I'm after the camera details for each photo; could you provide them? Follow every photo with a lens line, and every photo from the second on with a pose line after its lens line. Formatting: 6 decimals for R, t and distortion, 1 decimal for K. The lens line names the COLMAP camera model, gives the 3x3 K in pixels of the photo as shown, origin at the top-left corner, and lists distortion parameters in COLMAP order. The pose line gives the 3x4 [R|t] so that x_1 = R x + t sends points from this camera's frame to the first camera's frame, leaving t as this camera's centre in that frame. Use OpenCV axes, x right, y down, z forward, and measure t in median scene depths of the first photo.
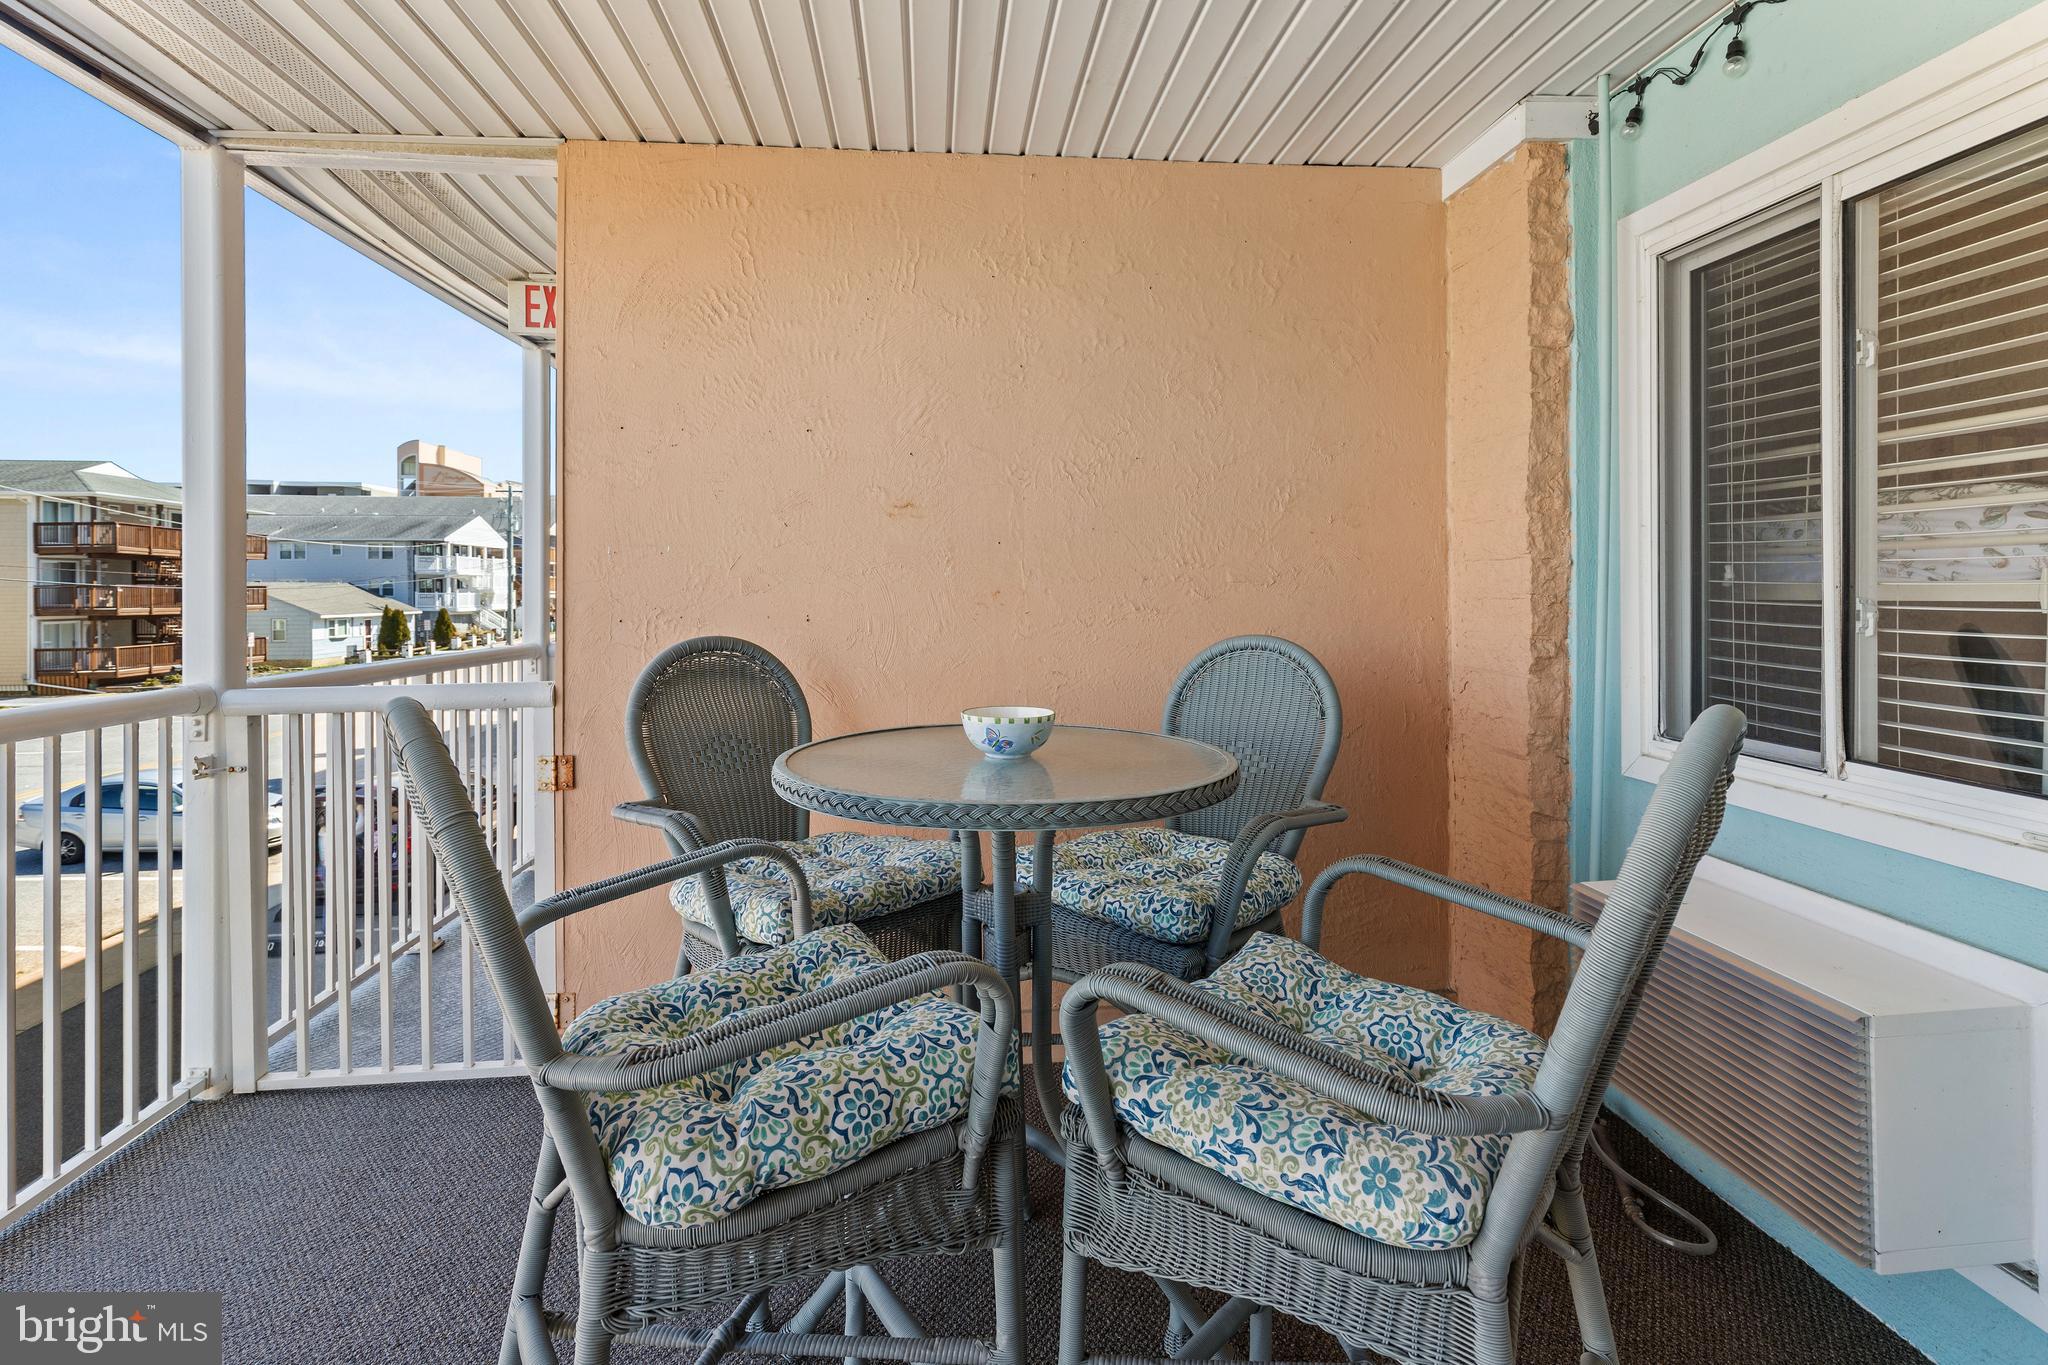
lens RADIAL K [[928.0, 0, 1057.7], [0, 928.0, 598.0], [0, 0, 1]] dist [0.007260, -0.002090]
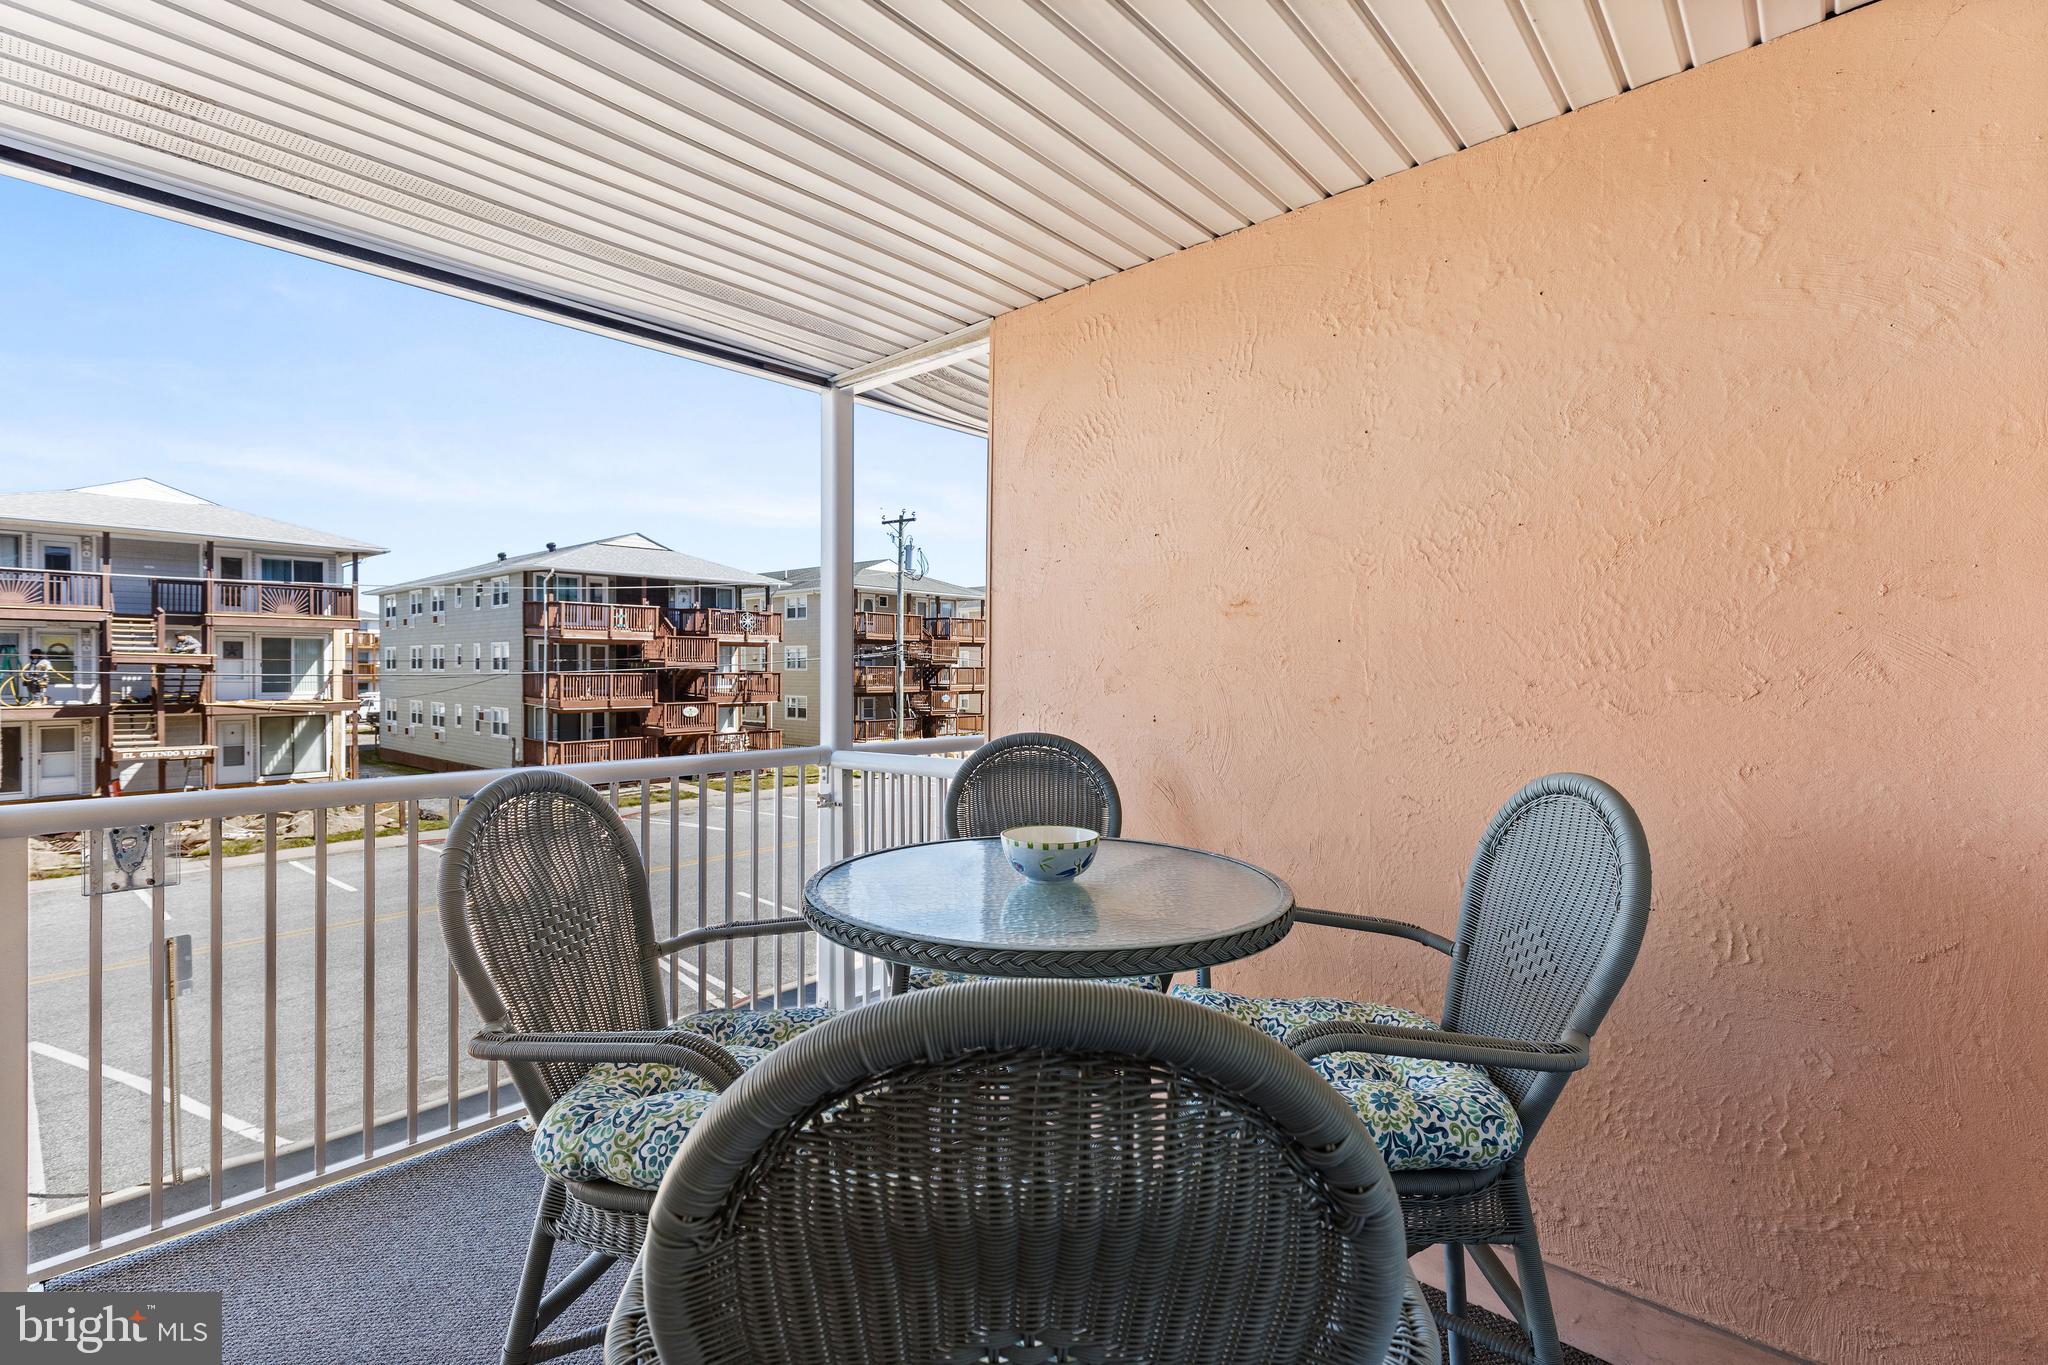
lens RADIAL K [[928.0, 0, 1031.1], [0, 928.0, 674.0], [0, 0, 1]] dist [0.007260, -0.002090]
pose [[0.680995, 0.007675, -0.732247, 0.386189], [-0.009954, 0.999950, 0.001224, -0.027182], [0.732220, 0.006455, 0.681038, 0.204279]]
